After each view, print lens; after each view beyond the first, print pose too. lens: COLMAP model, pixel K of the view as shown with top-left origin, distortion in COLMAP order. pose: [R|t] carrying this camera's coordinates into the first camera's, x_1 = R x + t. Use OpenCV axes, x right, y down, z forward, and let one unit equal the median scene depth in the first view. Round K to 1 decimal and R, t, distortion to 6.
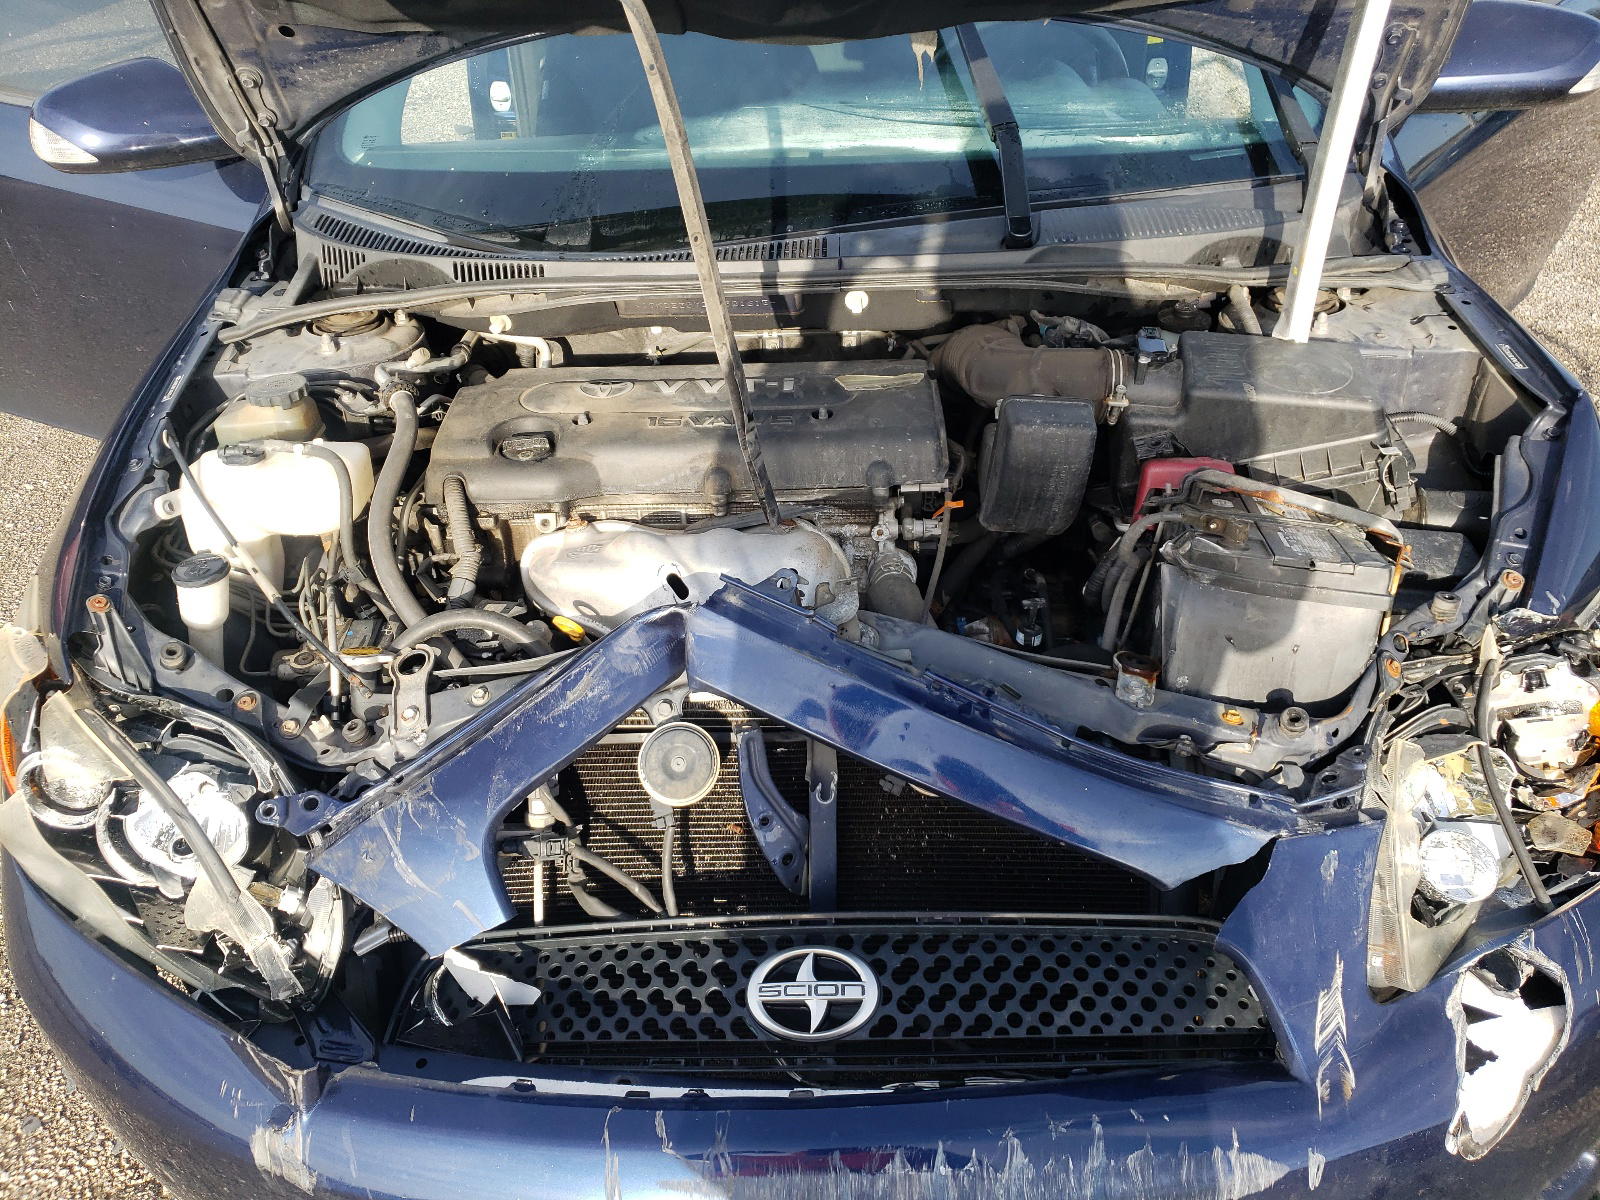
lens RADIAL K [[1302.3, 0, 802.5], [0, 1302.3, 563.1], [0, 0, 1]] dist [-0.012228, 0.024383]
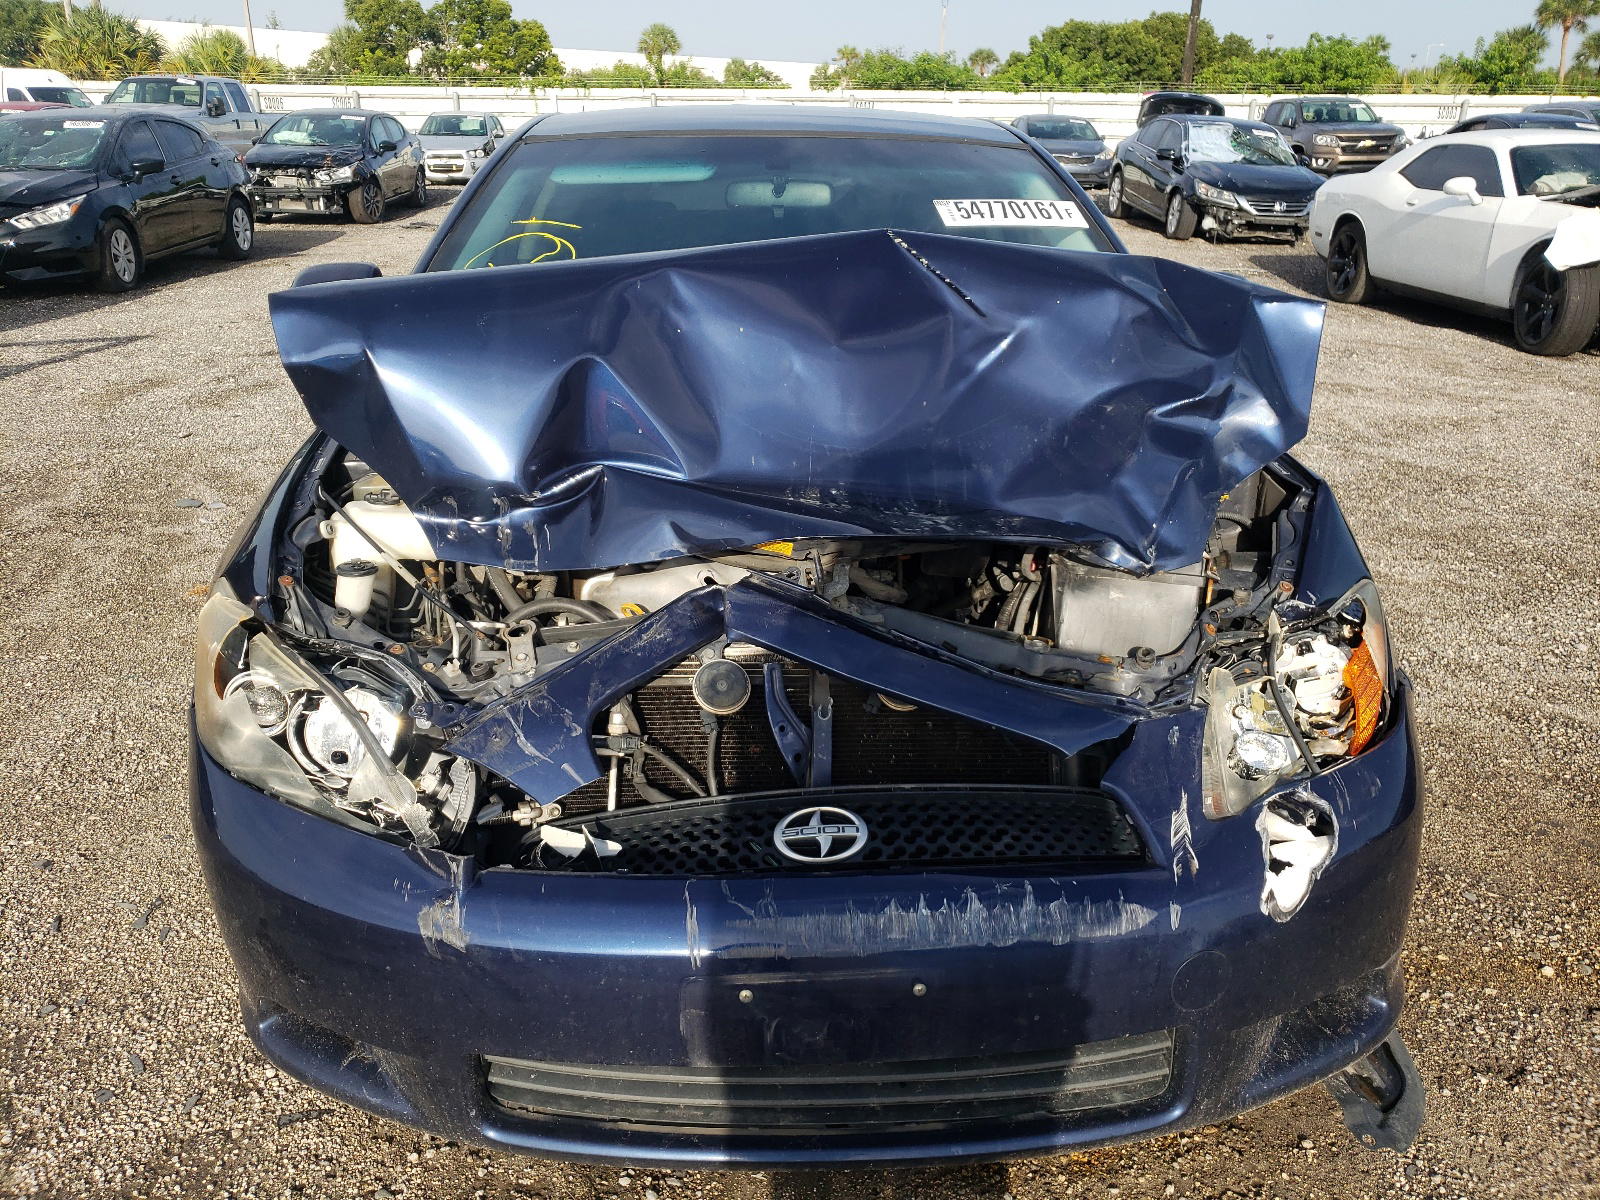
lens RADIAL K [[1302.3, 0, 803.5], [0, 1302.3, 598.7], [0, 0, 1]] dist [-0.012228, 0.024383]
pose [[0.995289, 0.023998, 0.093936, -0.144687], [-0.001296, 0.972088, -0.234612, 0.402200], [-0.096945, 0.233385, 0.967540, -0.395007]]
